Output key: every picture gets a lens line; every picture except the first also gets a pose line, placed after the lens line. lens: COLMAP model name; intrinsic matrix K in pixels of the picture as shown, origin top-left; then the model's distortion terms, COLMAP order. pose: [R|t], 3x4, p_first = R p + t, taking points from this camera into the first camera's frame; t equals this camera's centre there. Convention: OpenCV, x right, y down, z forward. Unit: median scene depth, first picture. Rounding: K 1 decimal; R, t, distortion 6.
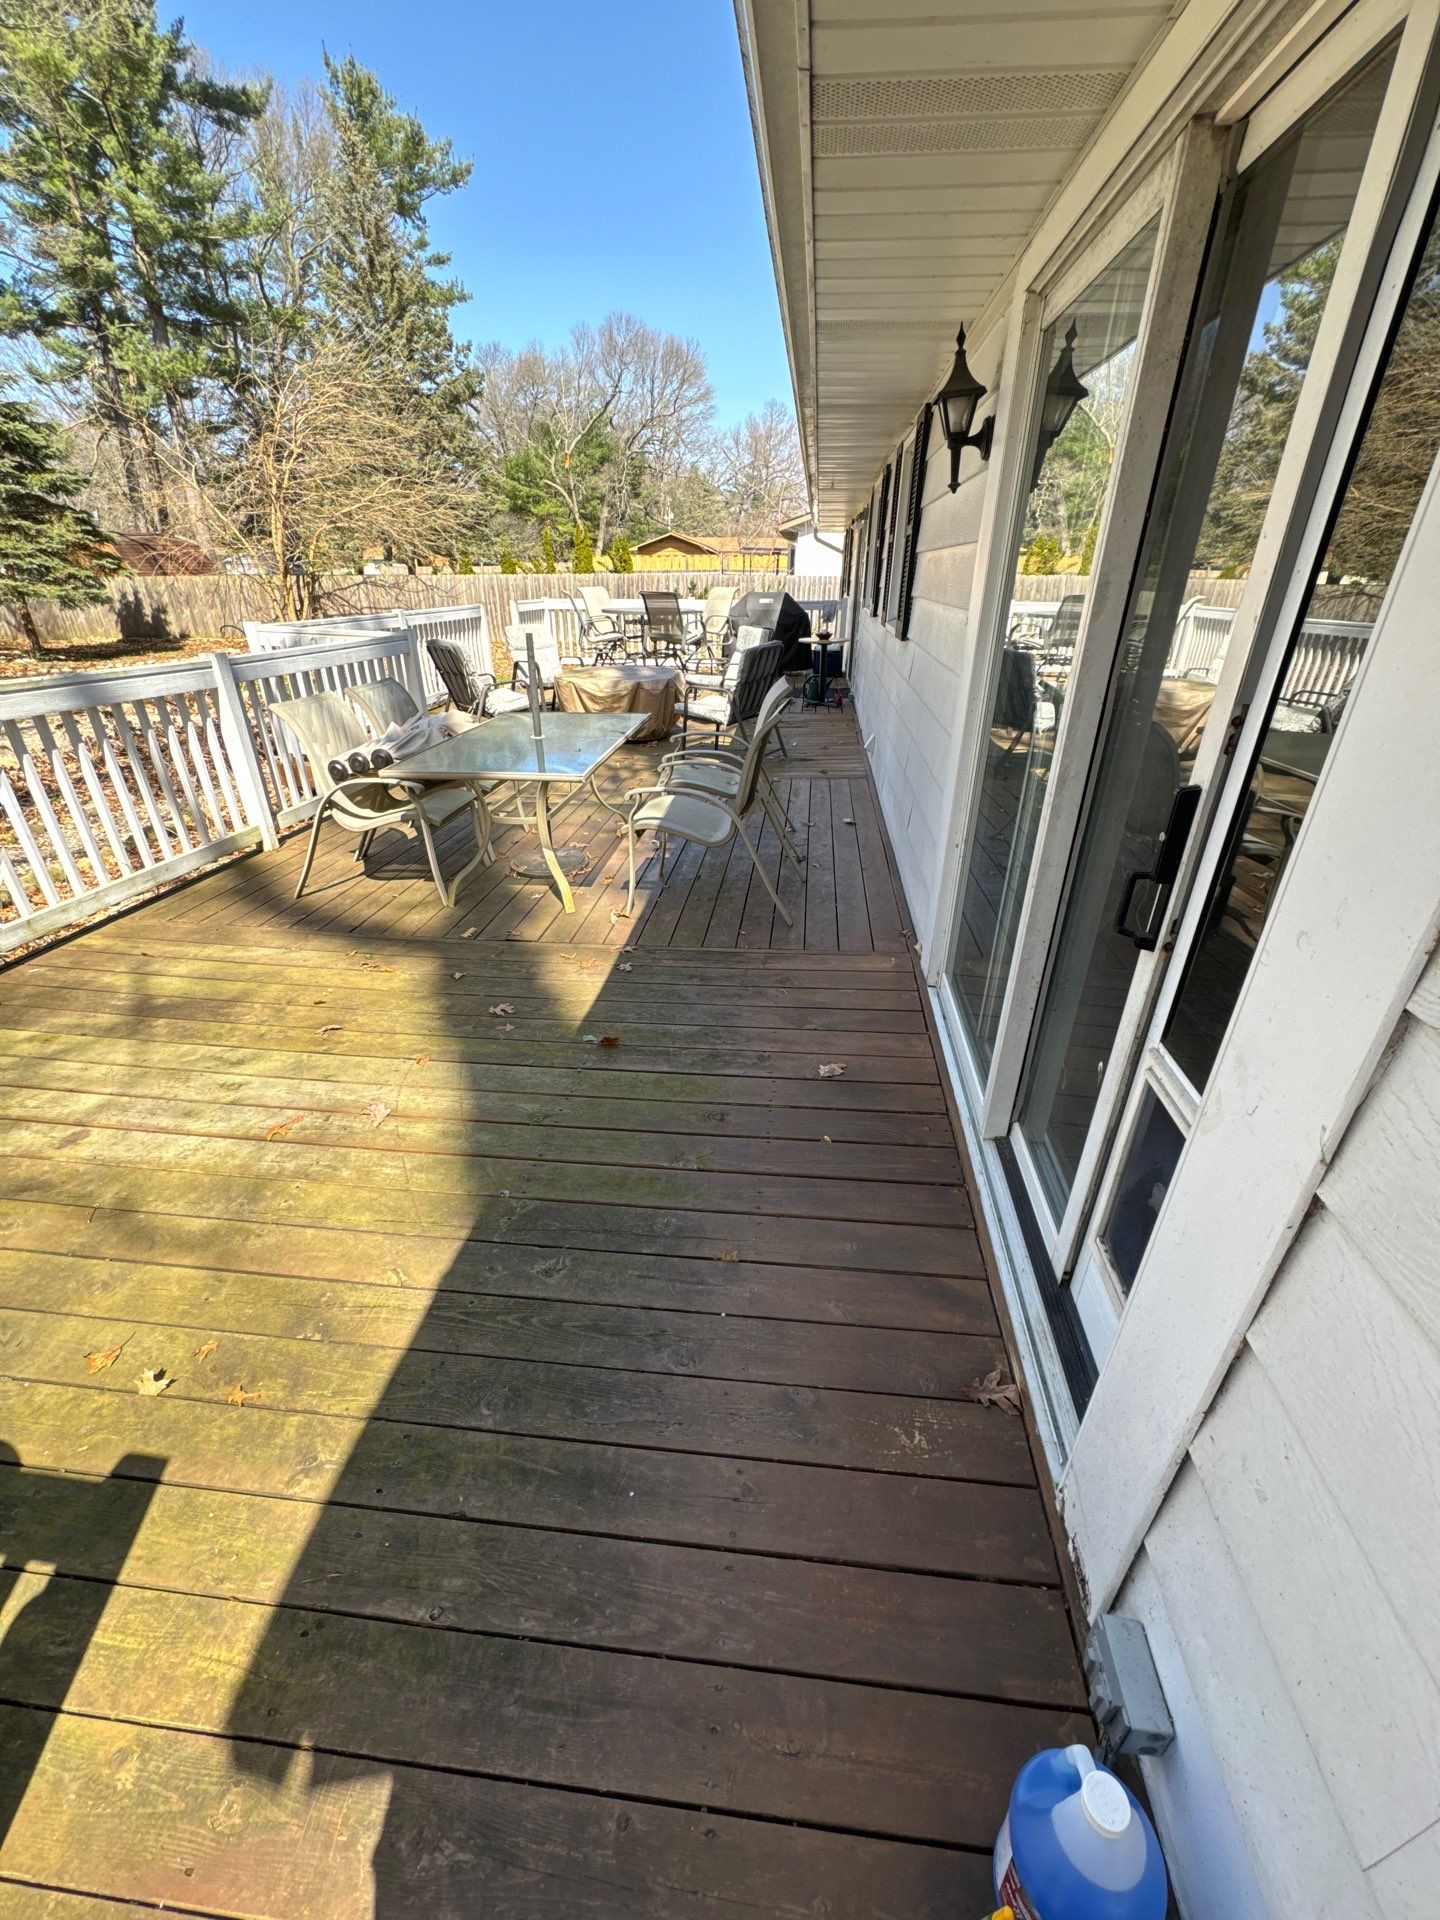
lens RADIAL K [[774.4, 0, 720.0], [0, 774.4, 960.0], [0, 0, 1]] dist [-0.005070, 0.000709]
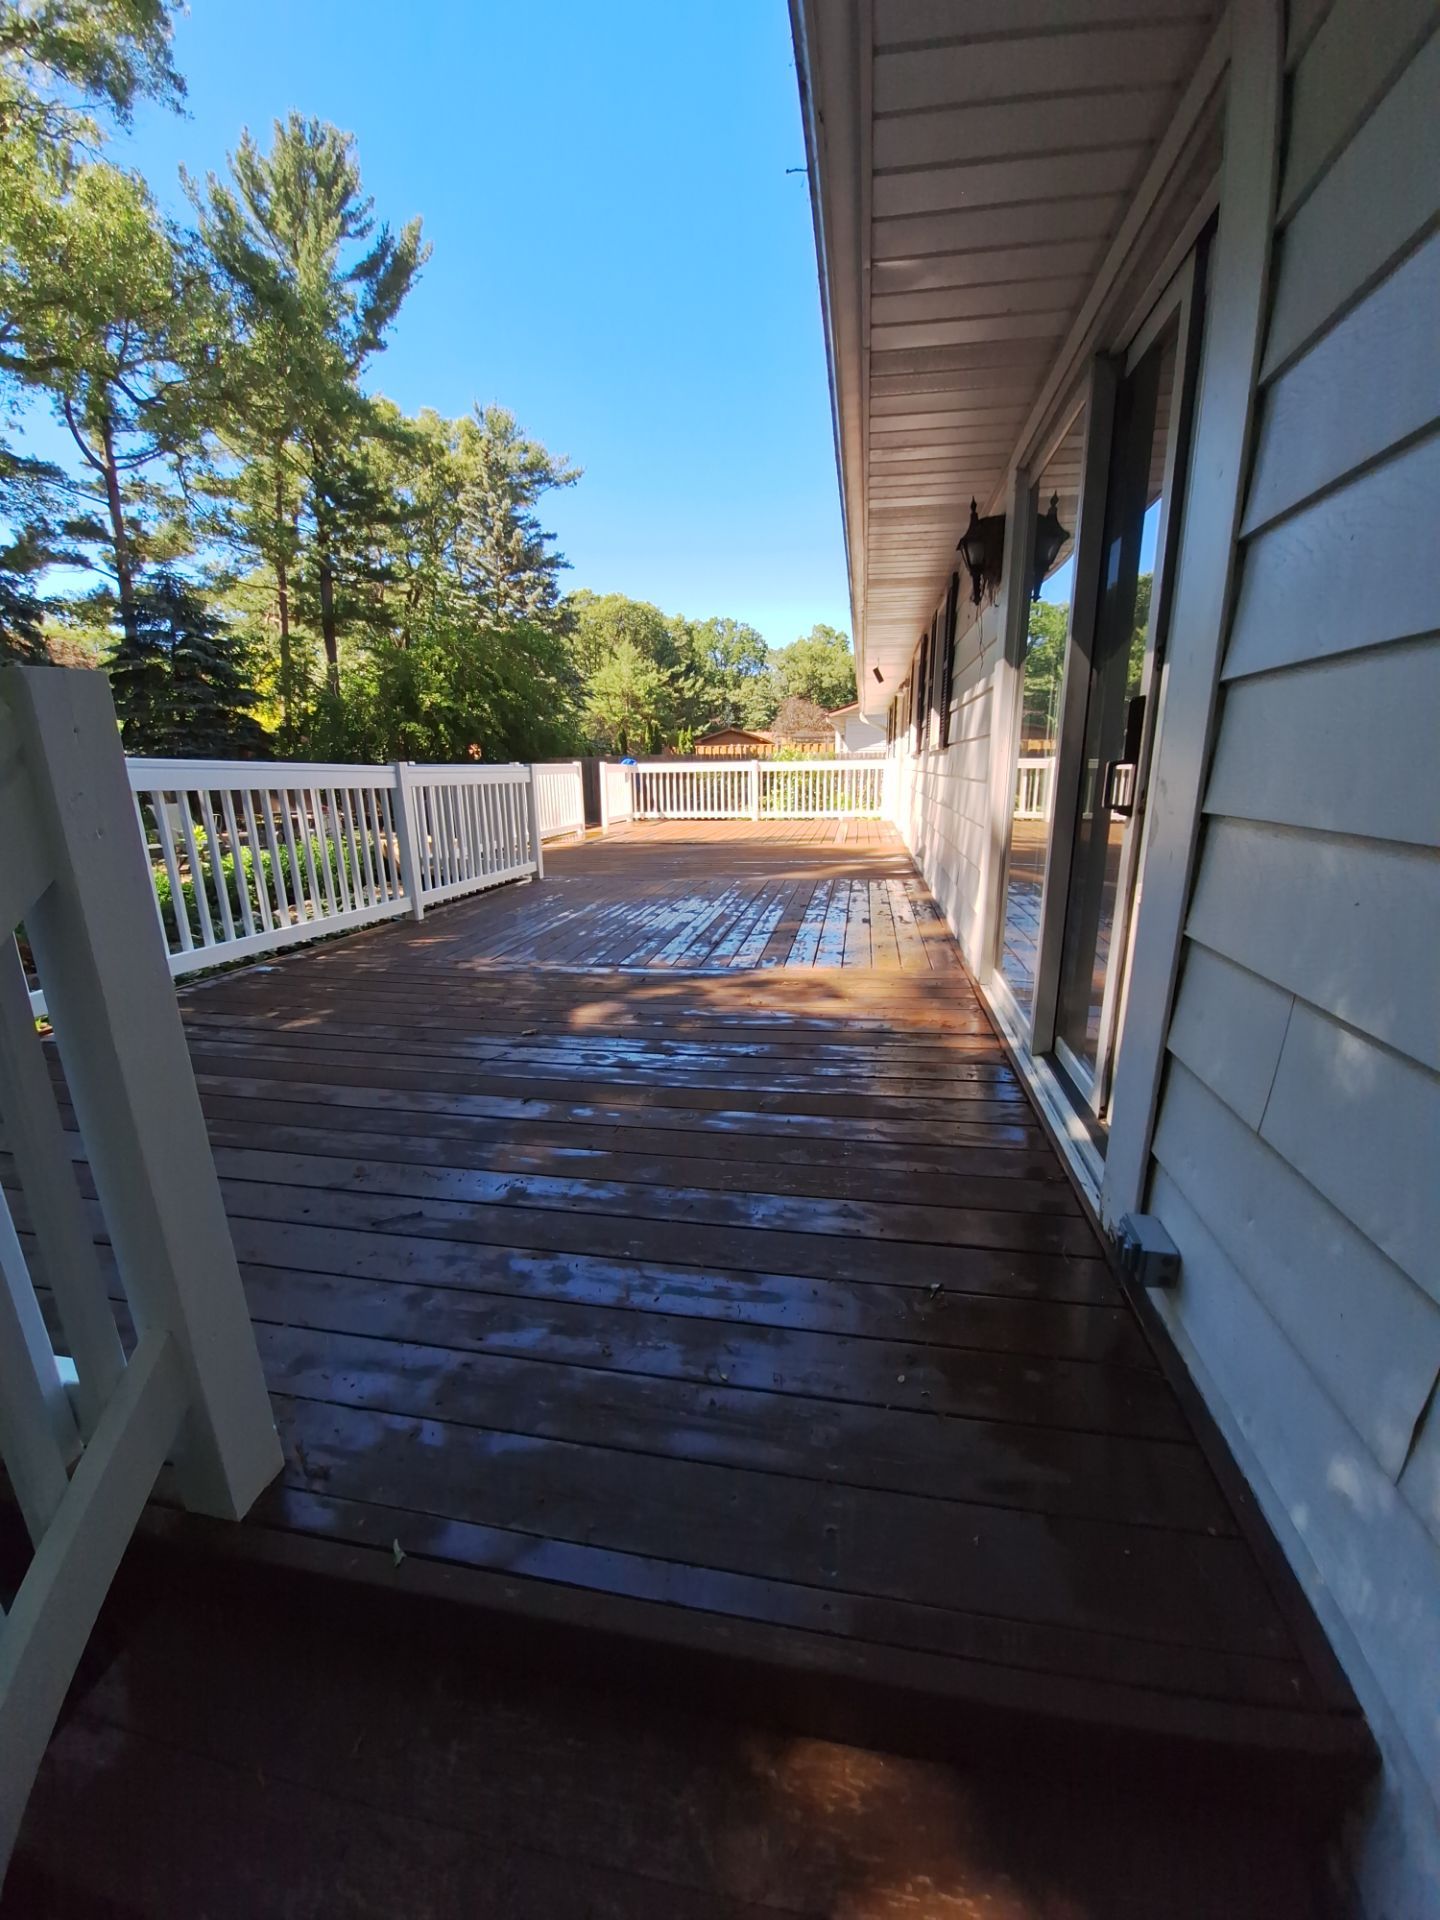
lens RADIAL K [[754.7, 0, 715.0], [0, 754.7, 954.3], [0, 0, 1]] dist [0.000376, -0.009396]
pose [[0.997291, 0.001476, -0.073541, -0.005601], [-0.017864, 0.974724, -0.222697, 0.025842], [0.071354, 0.223407, 0.972110, -0.017531]]
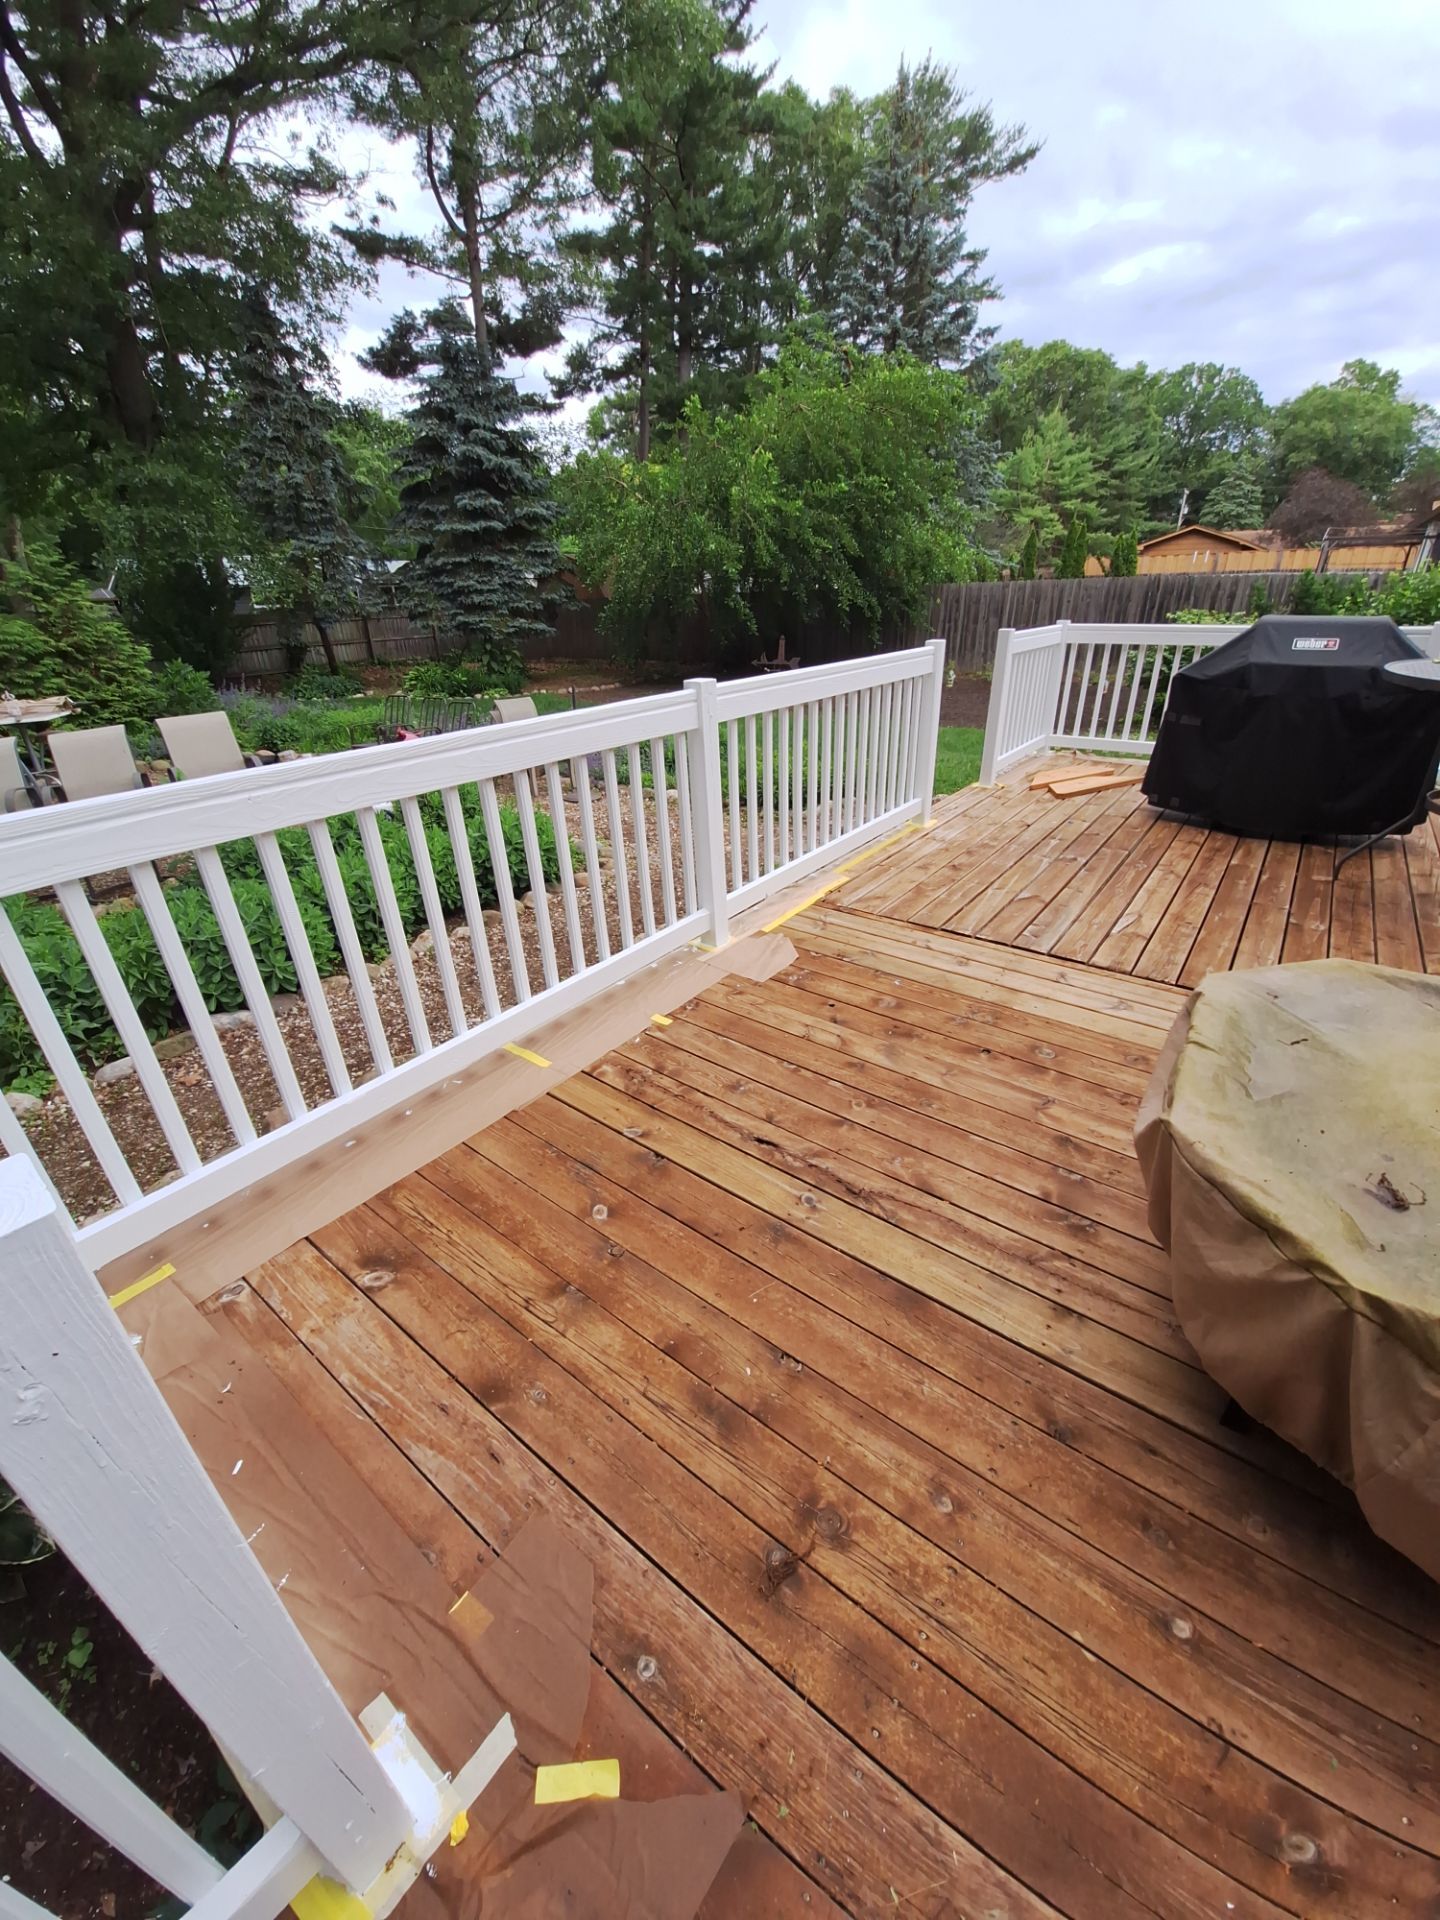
lens RADIAL K [[754.7, 0, 715.0], [0, 754.7, 954.3], [0, 0, 1]] dist [0.000376, -0.009396]
pose [[0.858123, 0.195890, -0.474608, -0.054742], [-0.202466, 0.978559, 0.037819, -0.078972], [0.471840, 0.063639, 0.879385, 0.165927]]
